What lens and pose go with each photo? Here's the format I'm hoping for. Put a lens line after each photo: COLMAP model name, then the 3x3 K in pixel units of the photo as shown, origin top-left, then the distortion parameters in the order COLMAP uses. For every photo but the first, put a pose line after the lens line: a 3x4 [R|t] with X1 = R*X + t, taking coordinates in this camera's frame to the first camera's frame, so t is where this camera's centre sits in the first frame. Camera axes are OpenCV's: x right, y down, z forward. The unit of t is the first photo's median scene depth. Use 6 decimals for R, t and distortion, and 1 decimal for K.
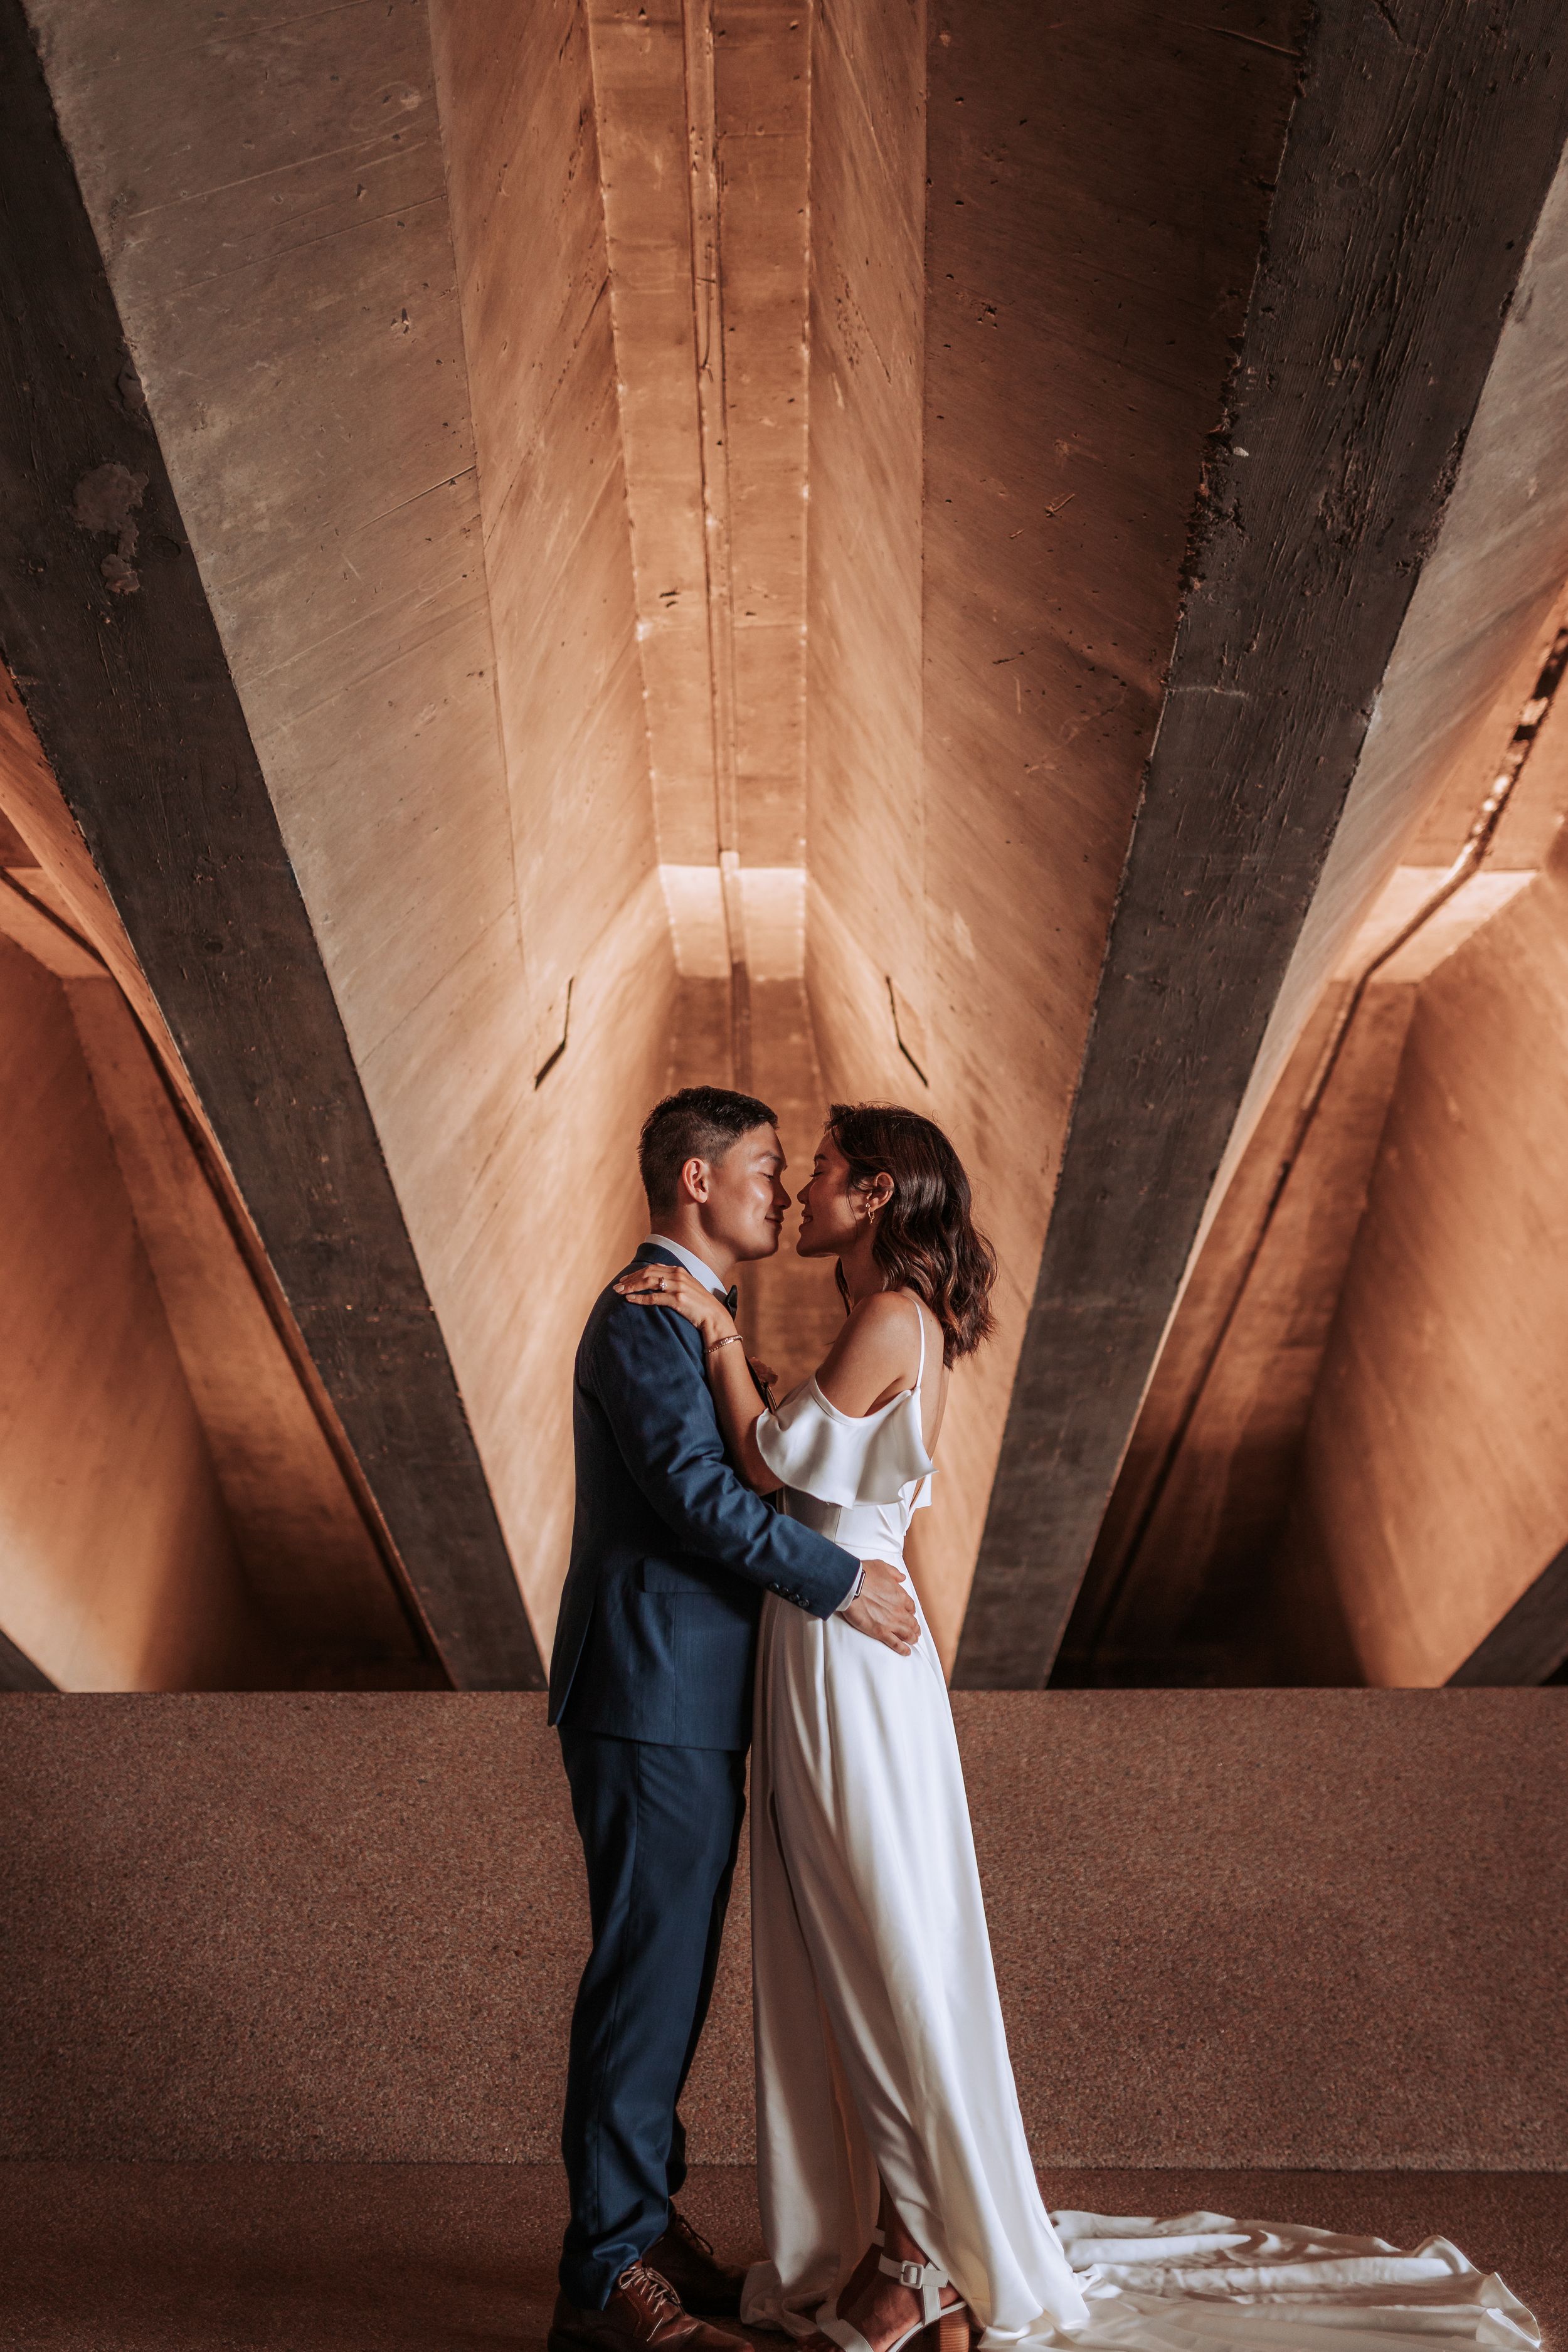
lens RADIAL K [[2231.5, 0, 778.6], [0, 2231.5, 1185.6], [0, 0, 1]] dist [-0.004344, 0.014335]
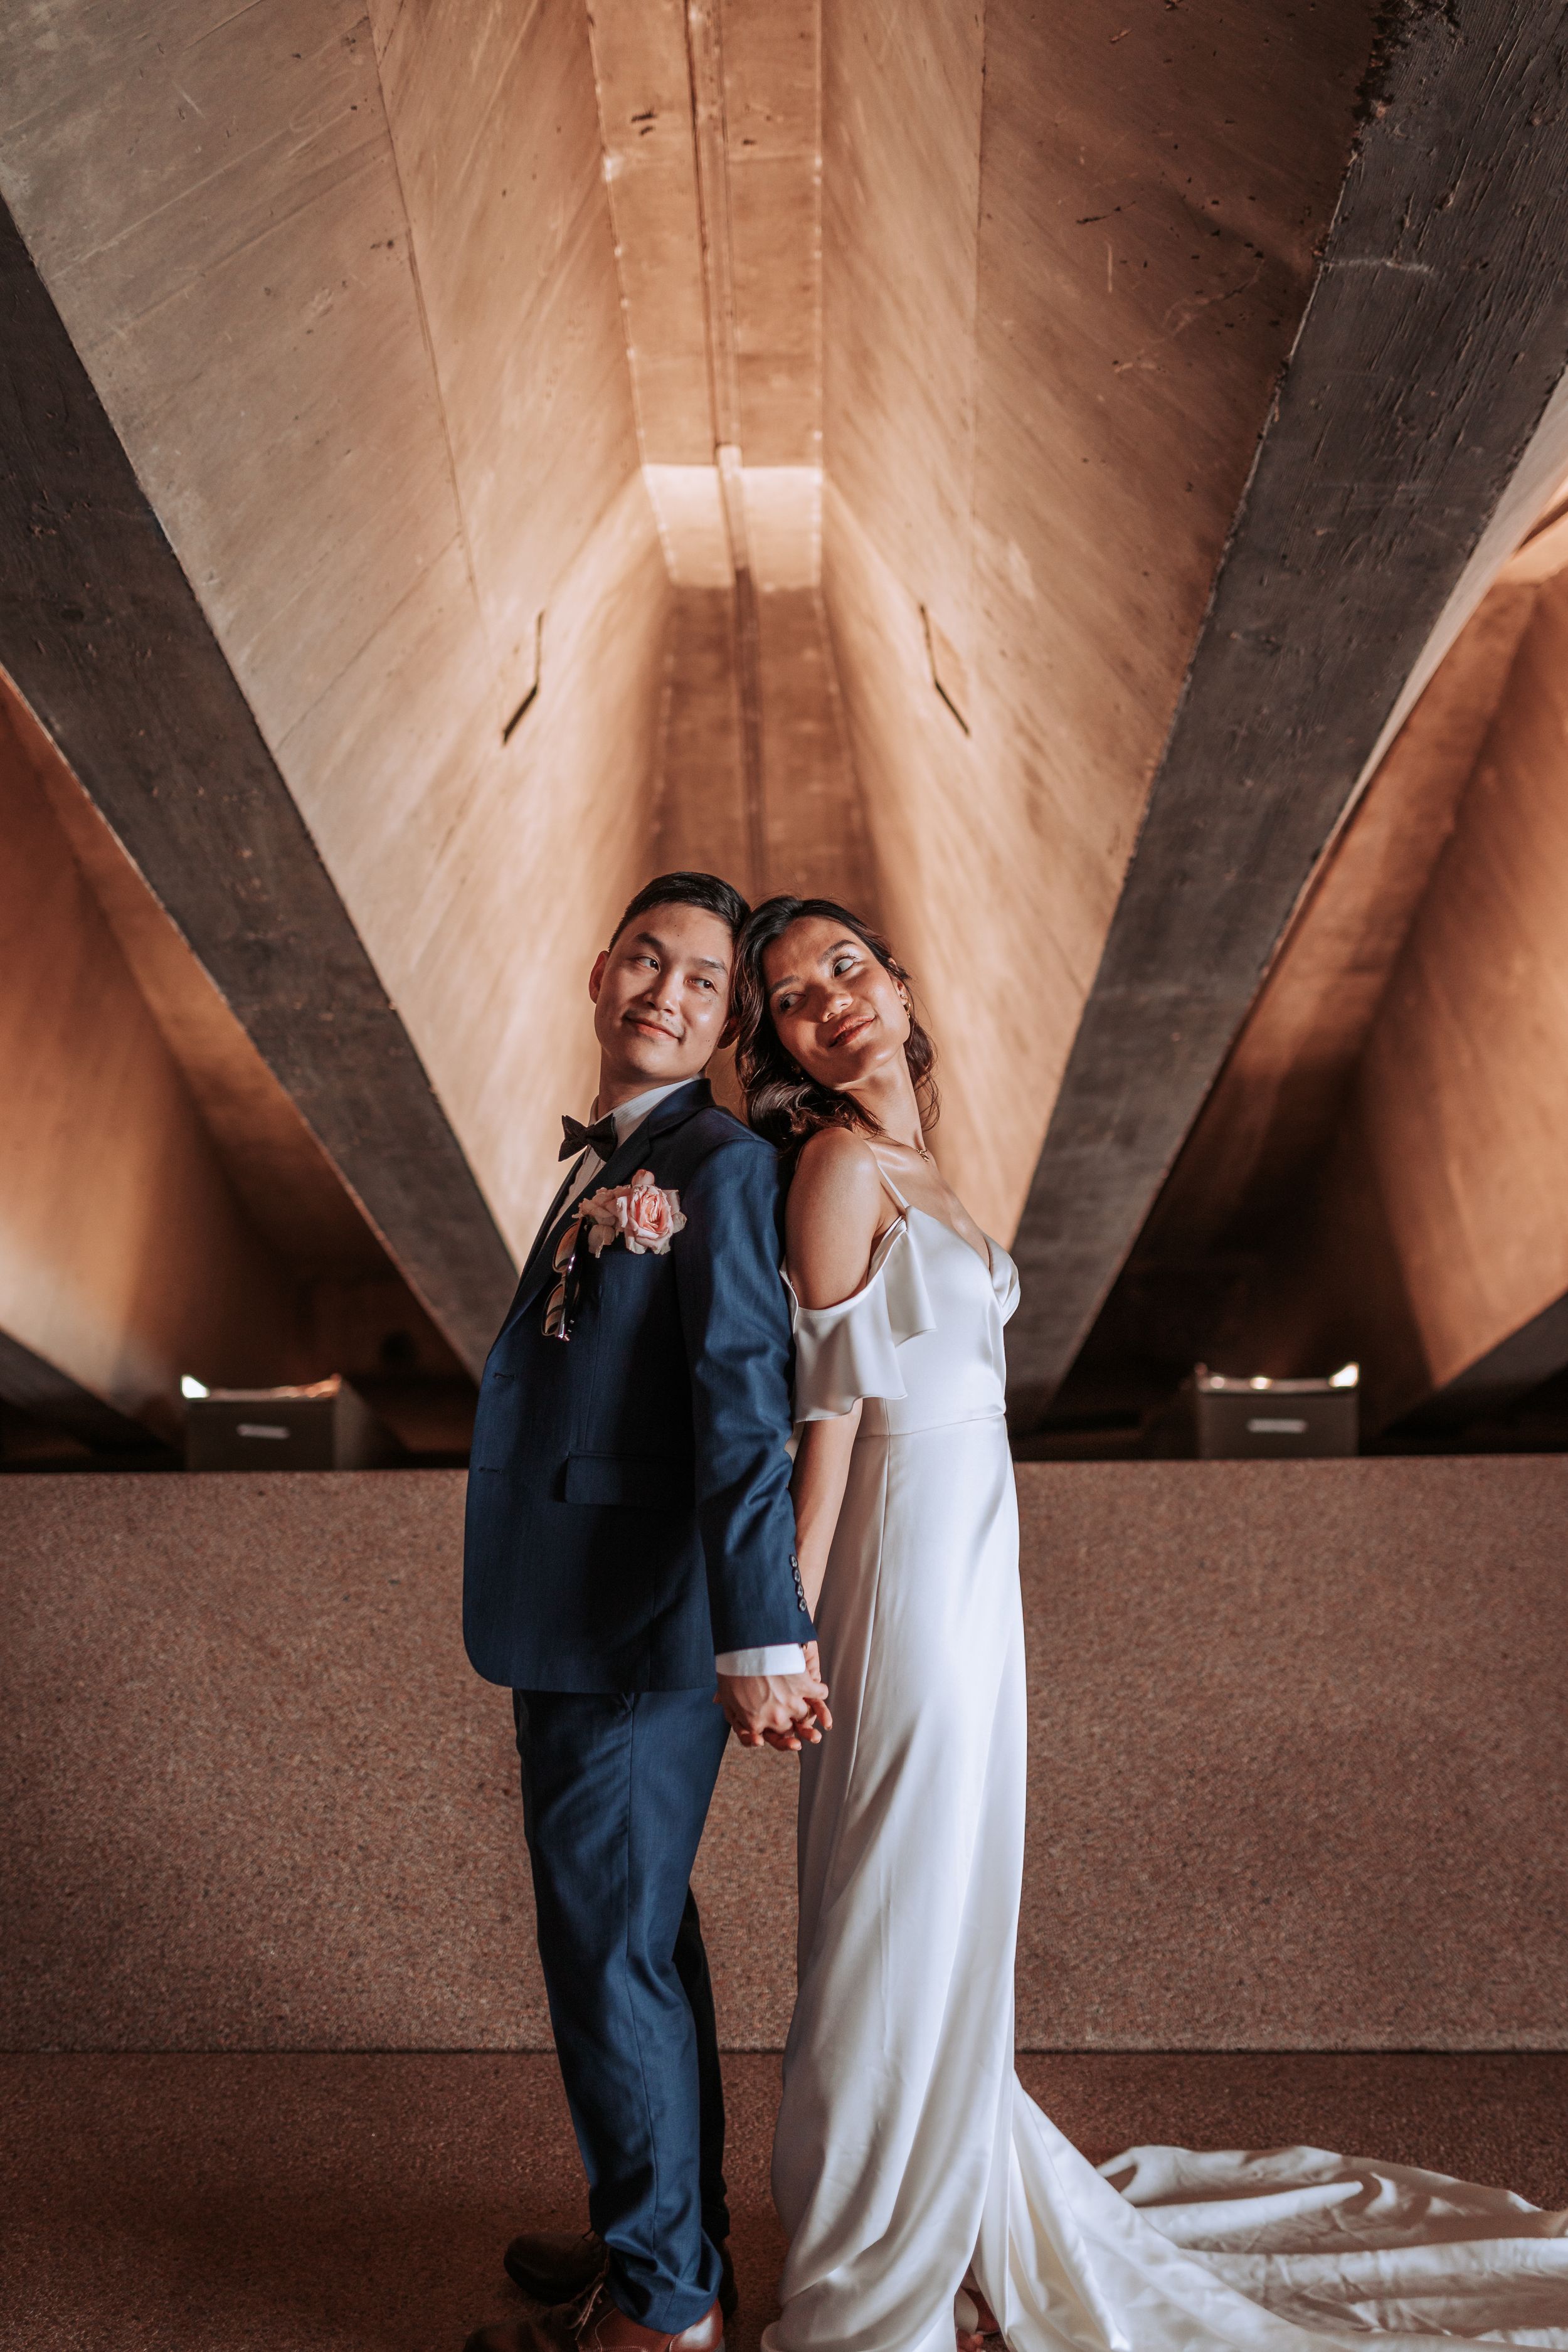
lens RADIAL K [[2231.5, 0, 778.6], [0, 2231.5, 1185.6], [0, 0, 1]] dist [-0.004344, 0.014335]
pose [[0.999905, -0.011428, -0.007694, -0.000588], [0.012733, 0.979814, 0.199504, -0.059837], [0.005259, -0.199583, 0.979867, 0.180135]]
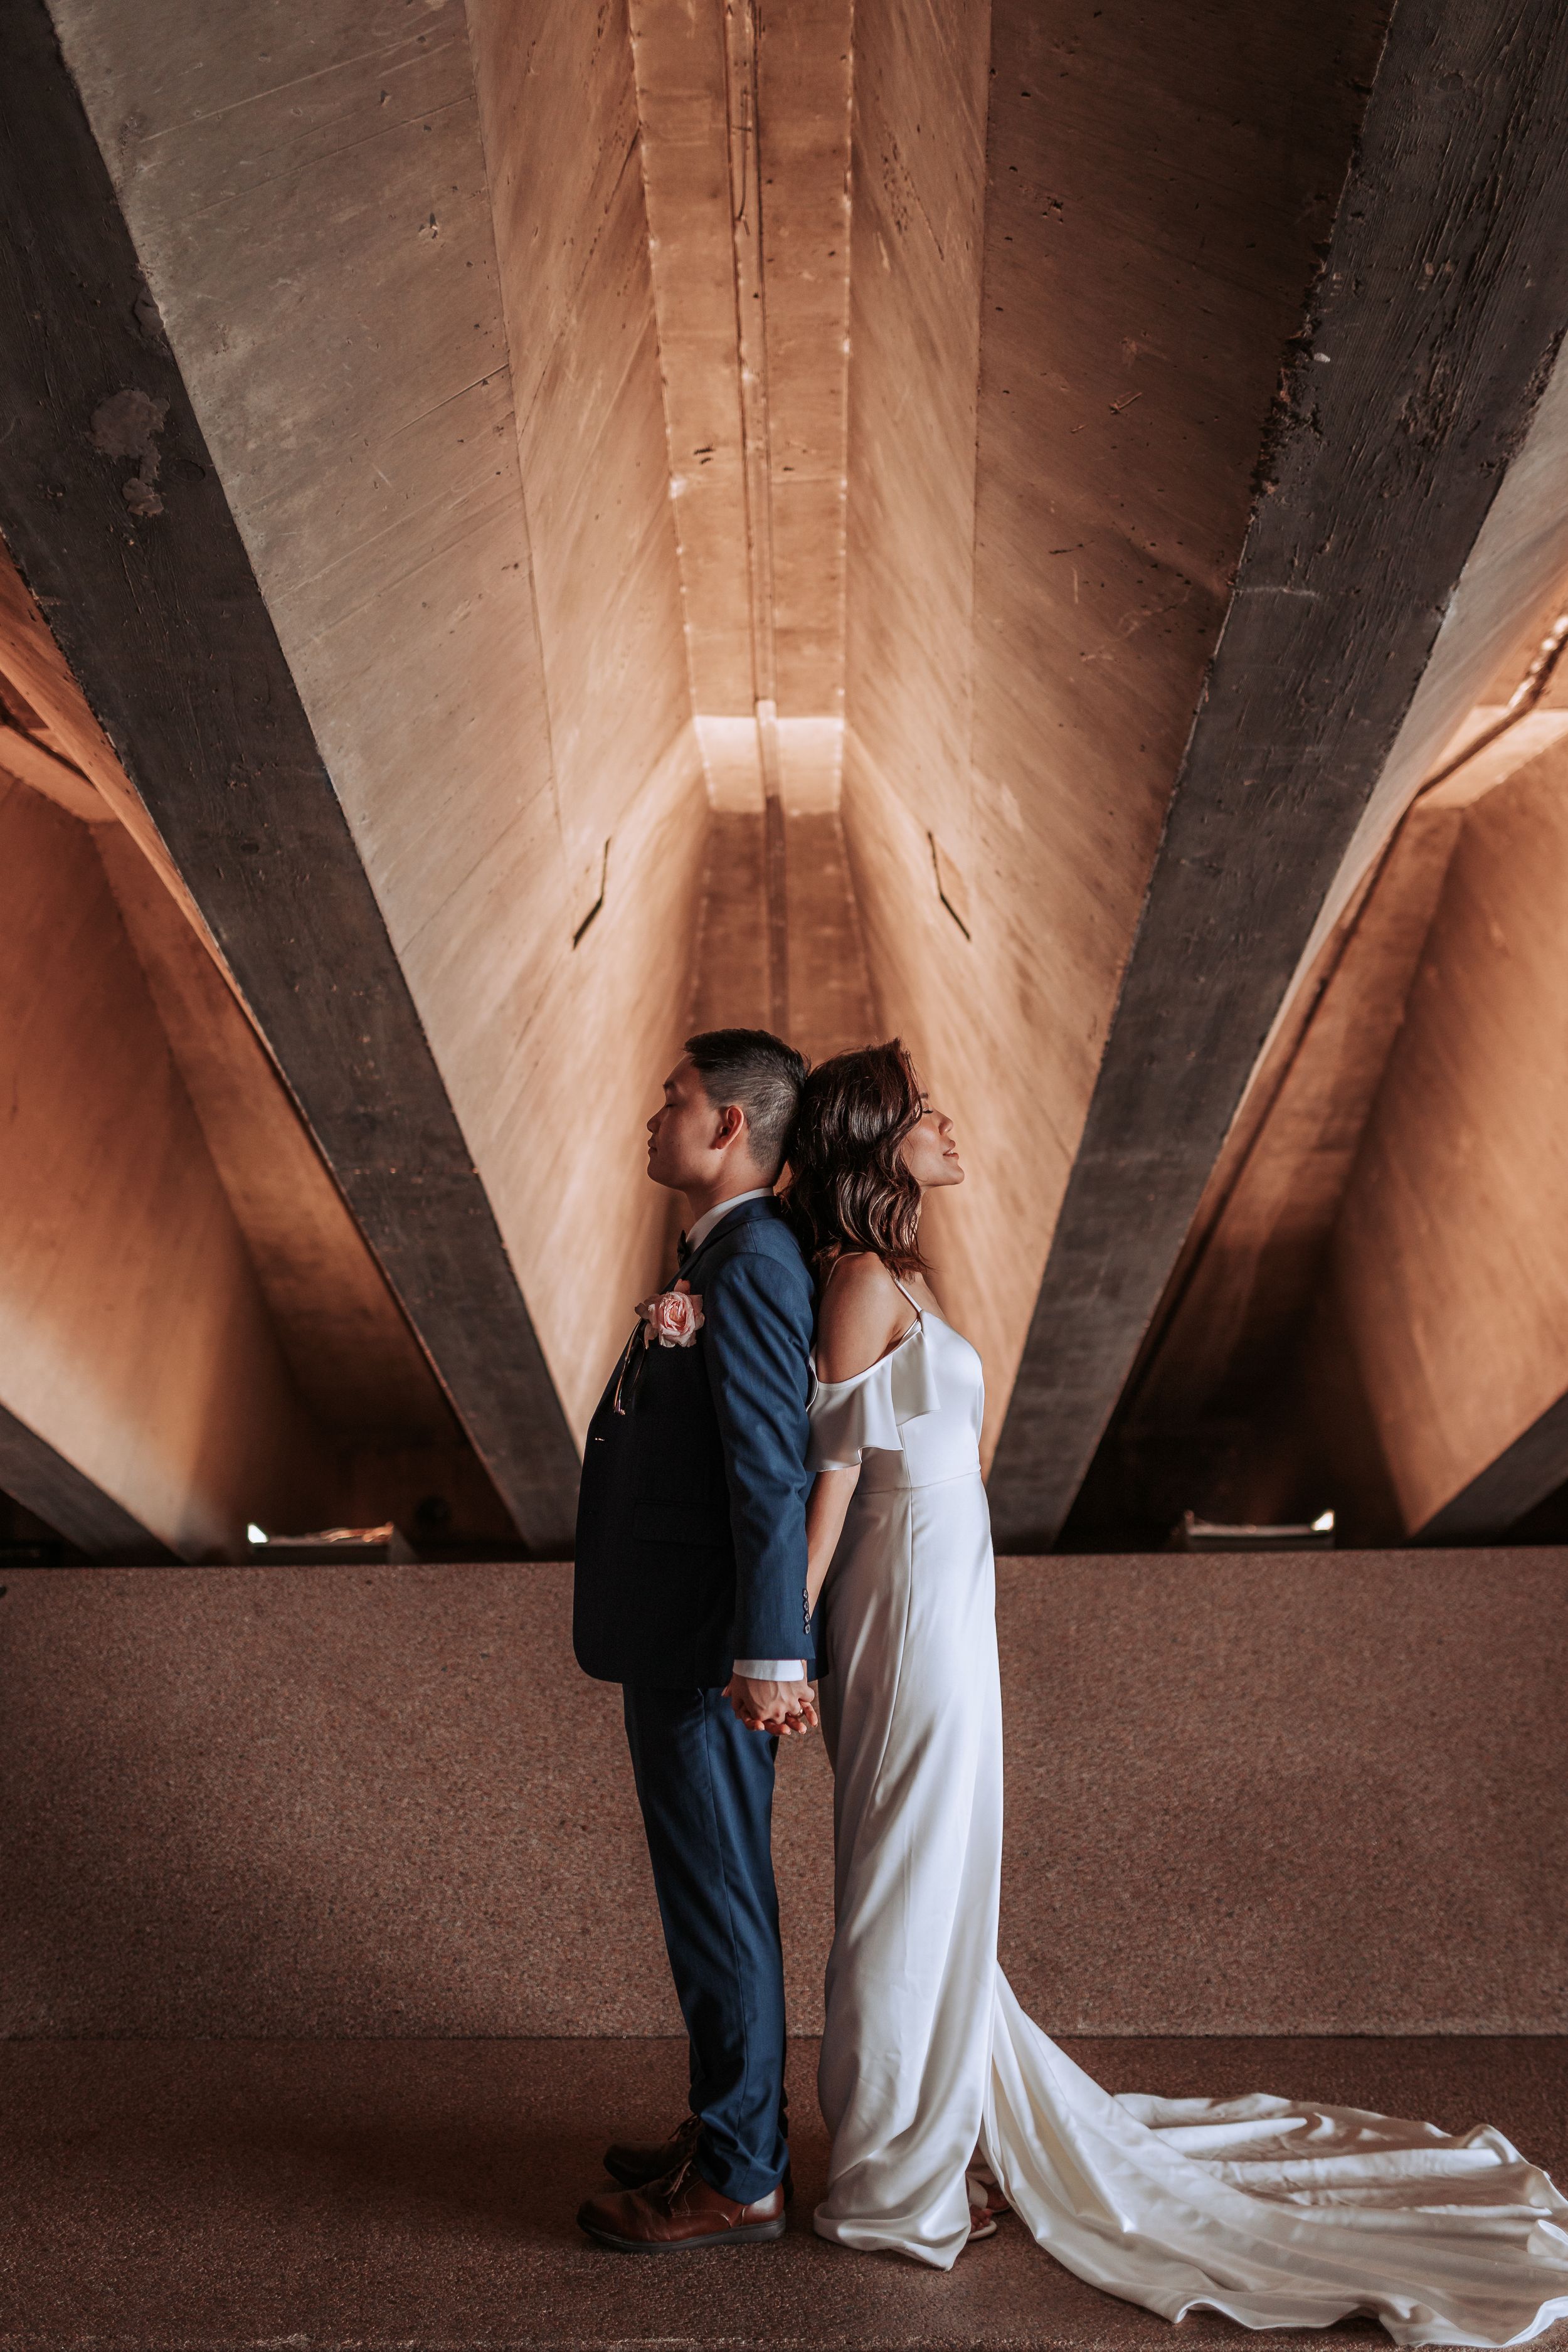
lens RADIAL K [[2205.9, 0, 778.9], [0, 2205.9, 1188.2], [0, 0, 1]] dist [-0.004953, 0.014503]
pose [[0.999868, -0.013316, -0.009280, -0.012975], [0.014300, 0.993187, 0.115650, -0.063122], [0.007677, -0.115768, 0.993247, 0.021117]]
